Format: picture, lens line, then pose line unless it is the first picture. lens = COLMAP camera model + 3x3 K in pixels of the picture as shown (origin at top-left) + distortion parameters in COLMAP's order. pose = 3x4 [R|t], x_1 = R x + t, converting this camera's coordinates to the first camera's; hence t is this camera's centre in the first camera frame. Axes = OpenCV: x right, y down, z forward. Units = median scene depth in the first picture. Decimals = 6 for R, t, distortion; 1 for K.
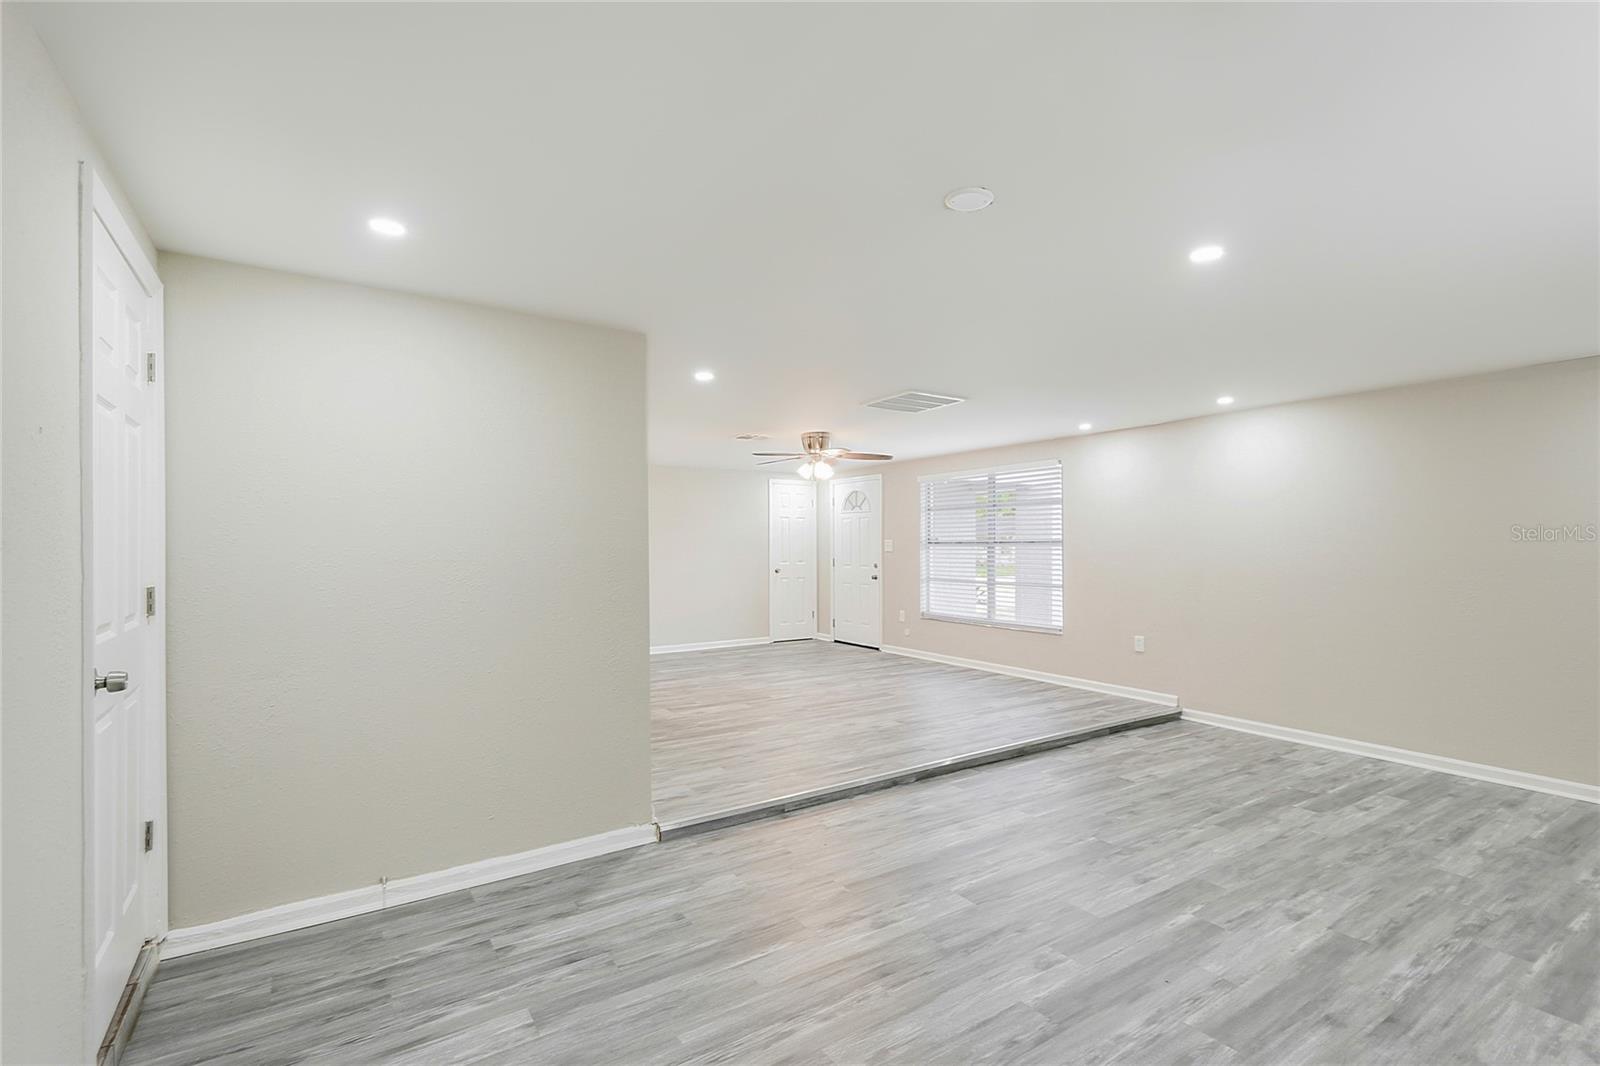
lens RADIAL K [[728.4, 0, 793.7], [0, 728.4, 541.7], [0, 0, 1]] dist [0.005489, -0.000859]
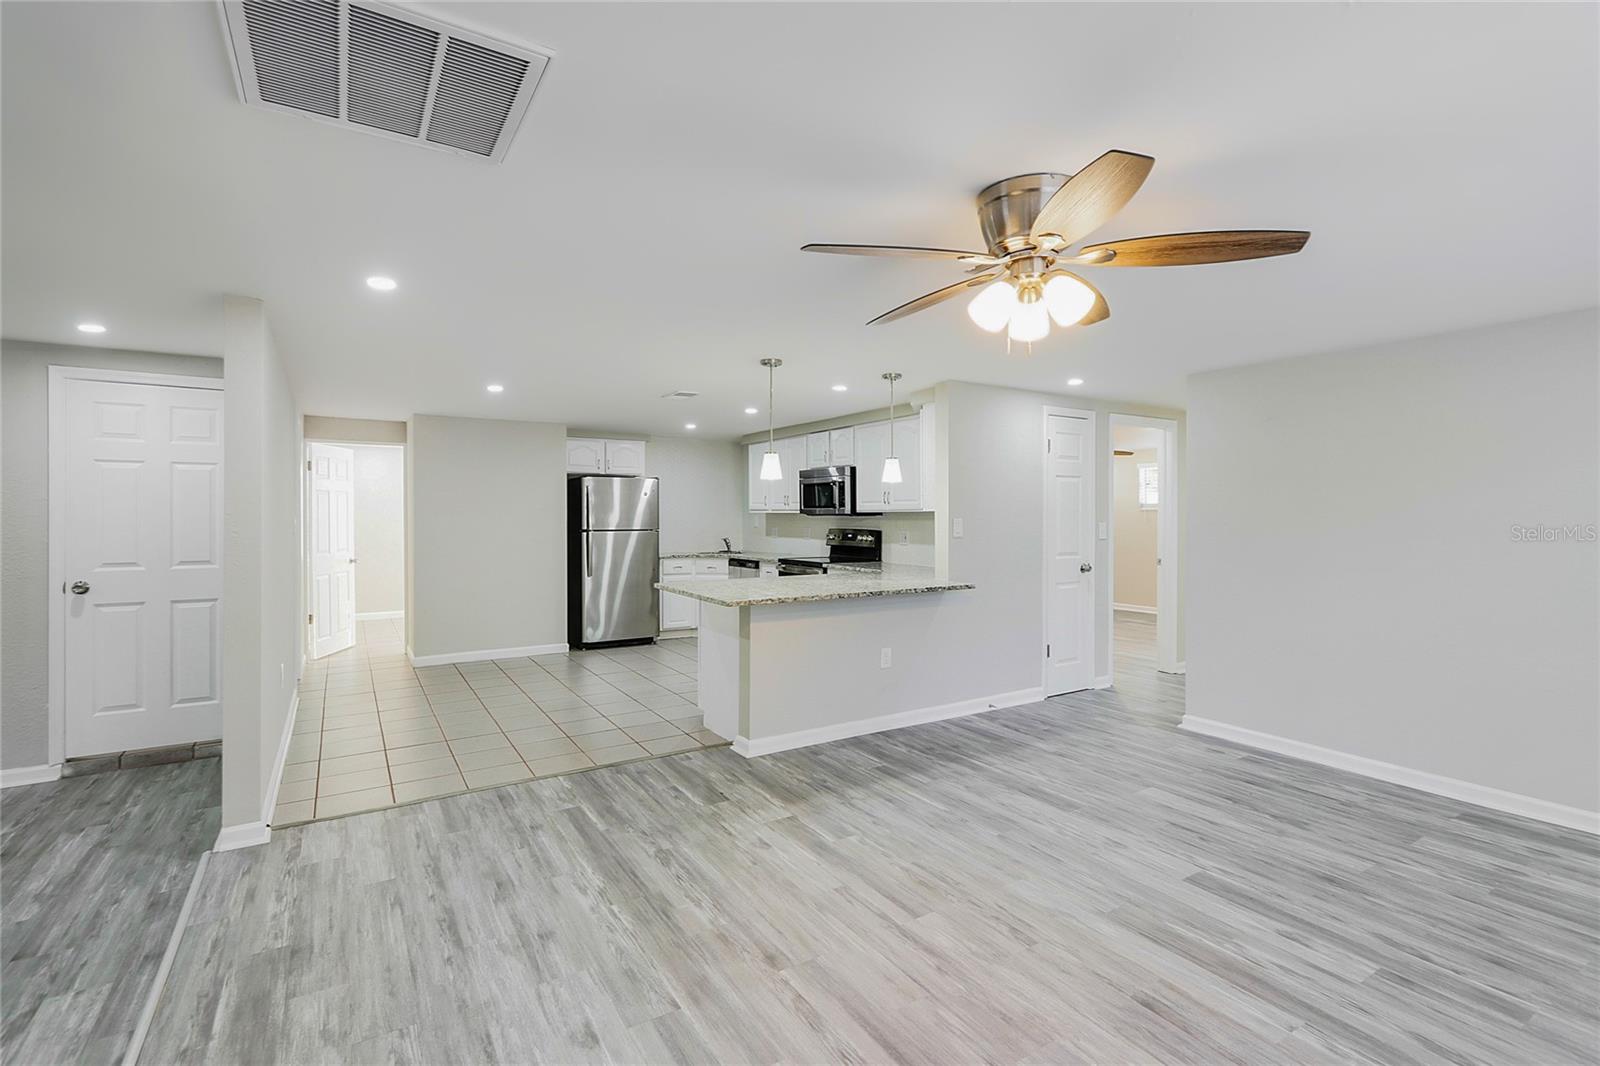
lens RADIAL K [[737.6, 0, 800.7], [0, 737.6, 520.8], [0, 0, 1]] dist [0.002164, -0.000078]
pose [[-0.020286, 0.012082, -0.999721, 0.559062], [0.004625, 0.999917, 0.011991, -0.013711], [0.999784, -0.004380, -0.020340, 1.417189]]
